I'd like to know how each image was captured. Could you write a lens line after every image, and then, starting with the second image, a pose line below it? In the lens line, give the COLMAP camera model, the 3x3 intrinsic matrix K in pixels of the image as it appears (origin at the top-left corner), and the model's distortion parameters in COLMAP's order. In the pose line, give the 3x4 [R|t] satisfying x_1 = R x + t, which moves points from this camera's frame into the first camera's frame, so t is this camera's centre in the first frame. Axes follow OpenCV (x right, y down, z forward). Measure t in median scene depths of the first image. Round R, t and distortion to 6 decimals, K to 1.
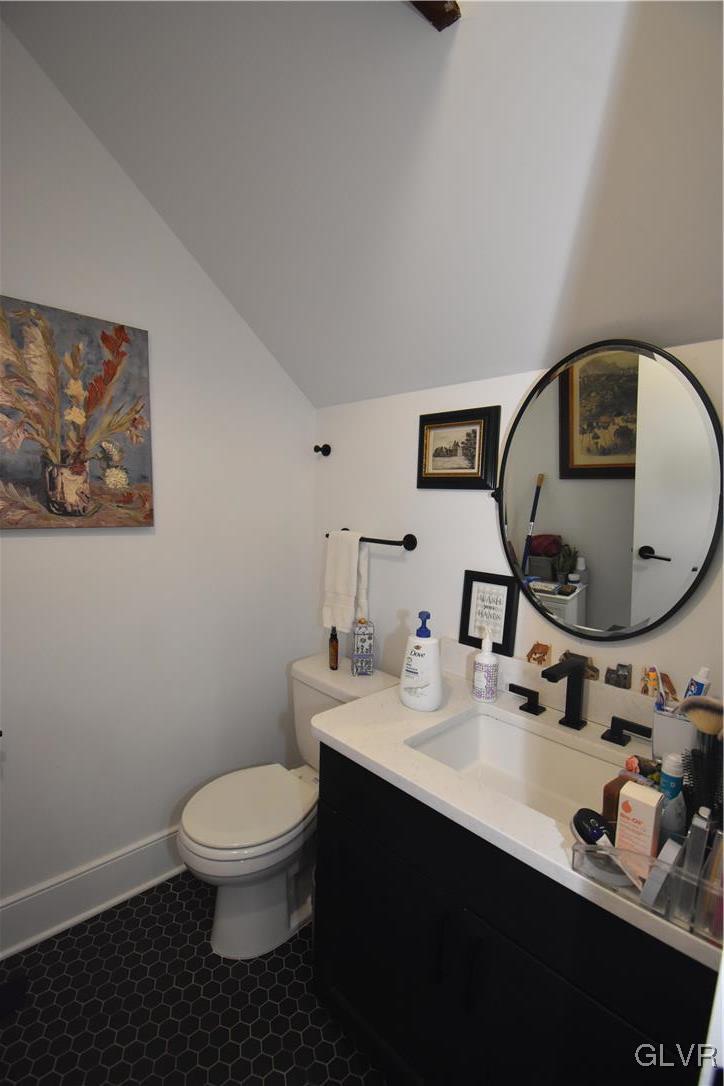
lens RADIAL K [[478.0, 0, 363.5], [0, 478.0, 543.4], [0, 0, 1]] dist [0.020307, -0.026912]
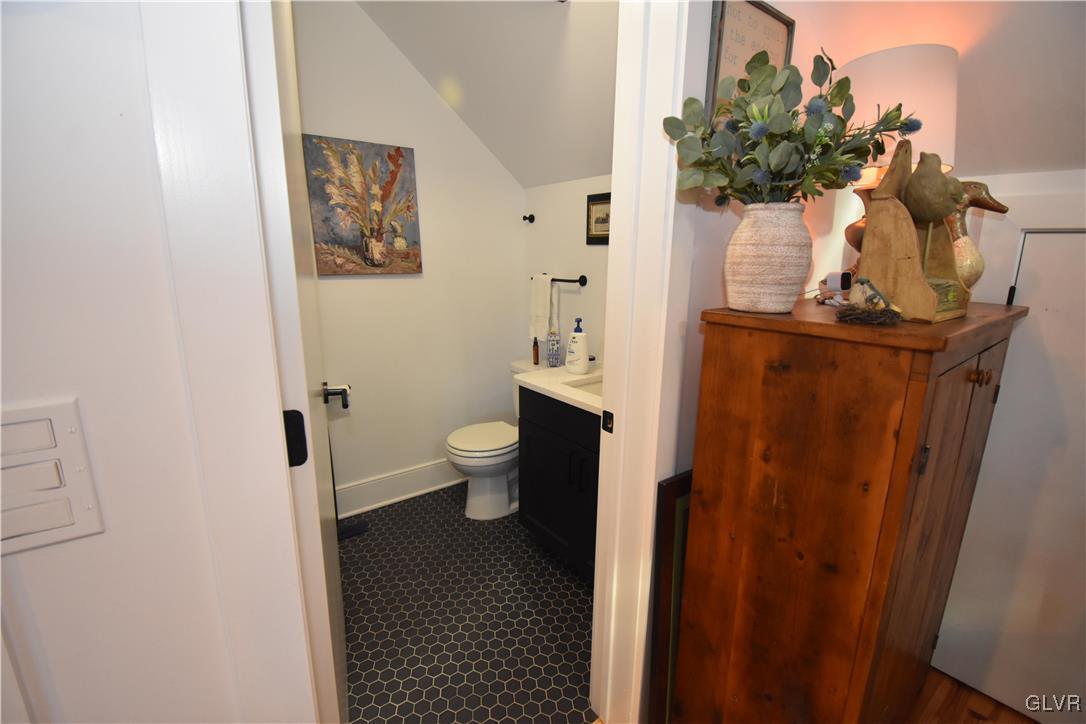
lens RADIAL K [[478.0, 0, 546.1], [0, 478.0, 362.7], [0, 0, 1]] dist [0.020307, -0.026912]
pose [[0.992997, 0.001390, -0.118135, 0.186587], [0.013863, 0.991652, 0.128198, 0.069374], [0.117327, -0.128938, 0.984687, -0.642372]]
